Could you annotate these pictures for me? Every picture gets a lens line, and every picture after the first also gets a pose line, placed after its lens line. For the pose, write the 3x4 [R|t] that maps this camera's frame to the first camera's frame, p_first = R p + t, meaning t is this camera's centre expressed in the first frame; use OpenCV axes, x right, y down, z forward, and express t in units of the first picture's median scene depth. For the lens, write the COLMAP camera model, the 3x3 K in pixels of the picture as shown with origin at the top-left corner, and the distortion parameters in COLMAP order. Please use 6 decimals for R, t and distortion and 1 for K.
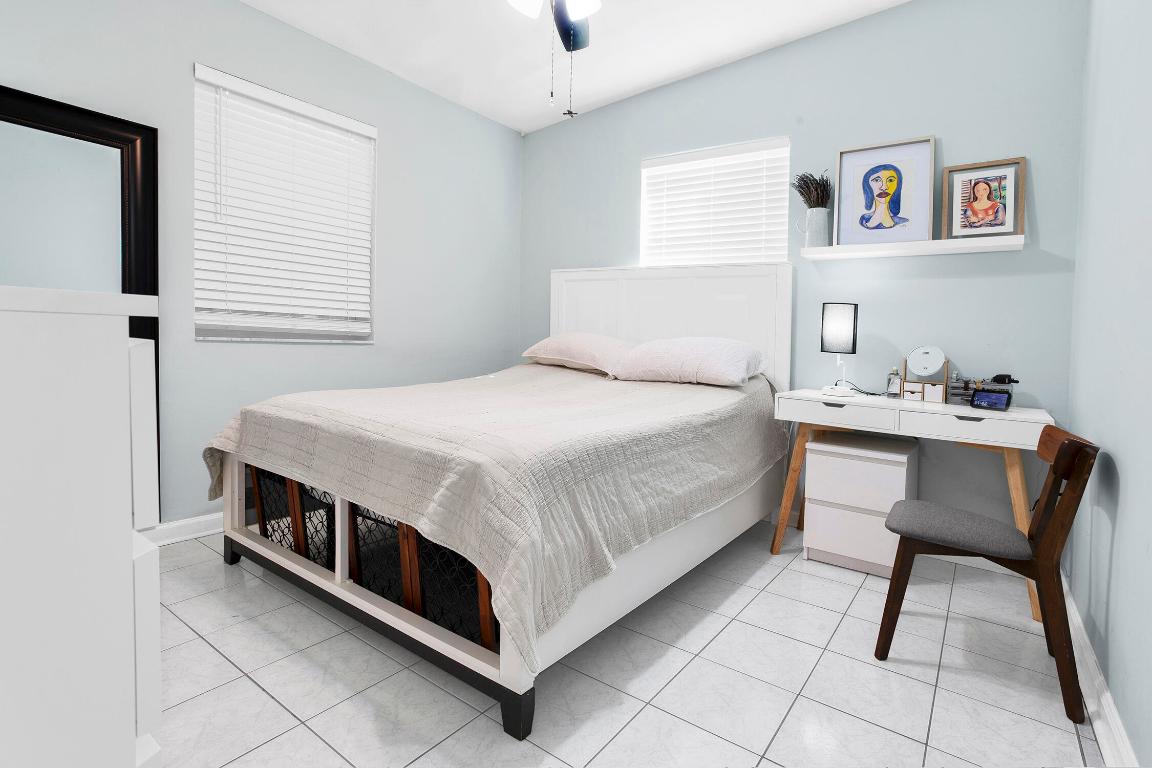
lens RADIAL K [[595.4, 0, 576.0], [0, 595.4, 384.0], [0, 0, 1]] dist [-0.054693, 0.046837]
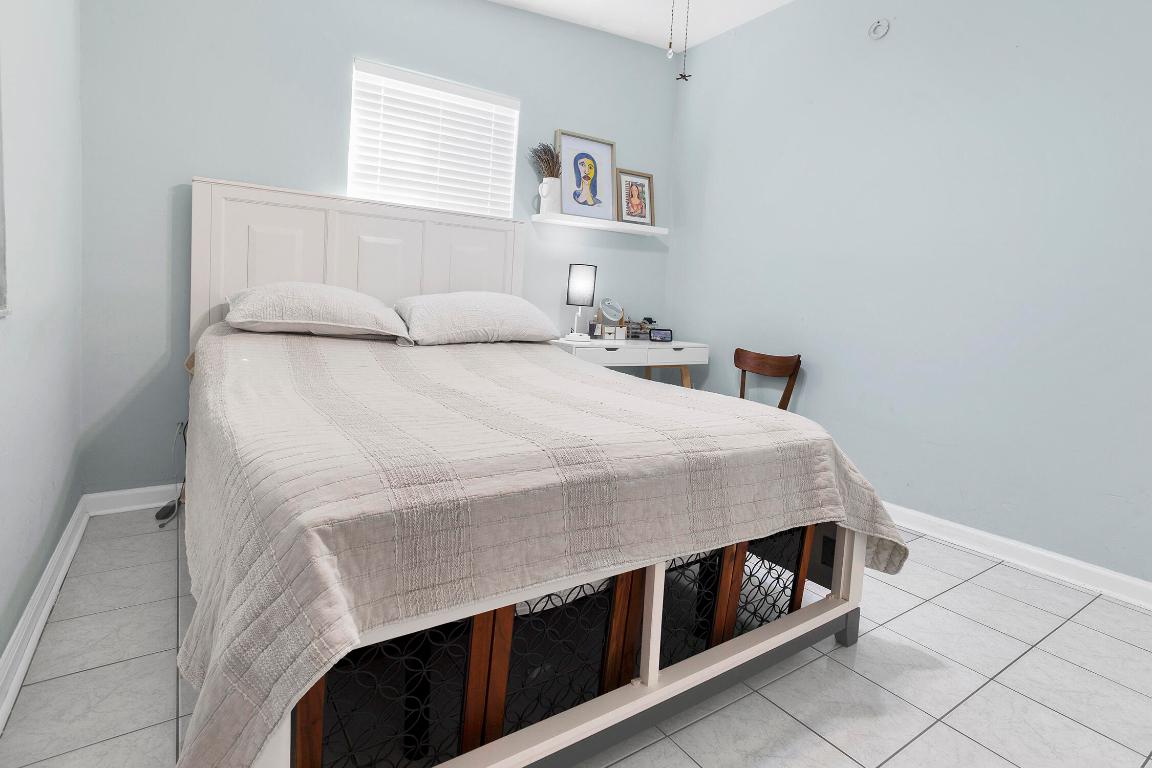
lens RADIAL K [[574.5, 0, 598.6], [0, 574.5, 350.3], [0, 0, 1]] dist [-0.024271, 0.000530]
pose [[0.330263, -0.107239, 0.937777, -0.655533], [0.036132, 0.994233, 0.100970, -0.079220], [-0.943197, 0.000537, 0.332233, 0.570238]]
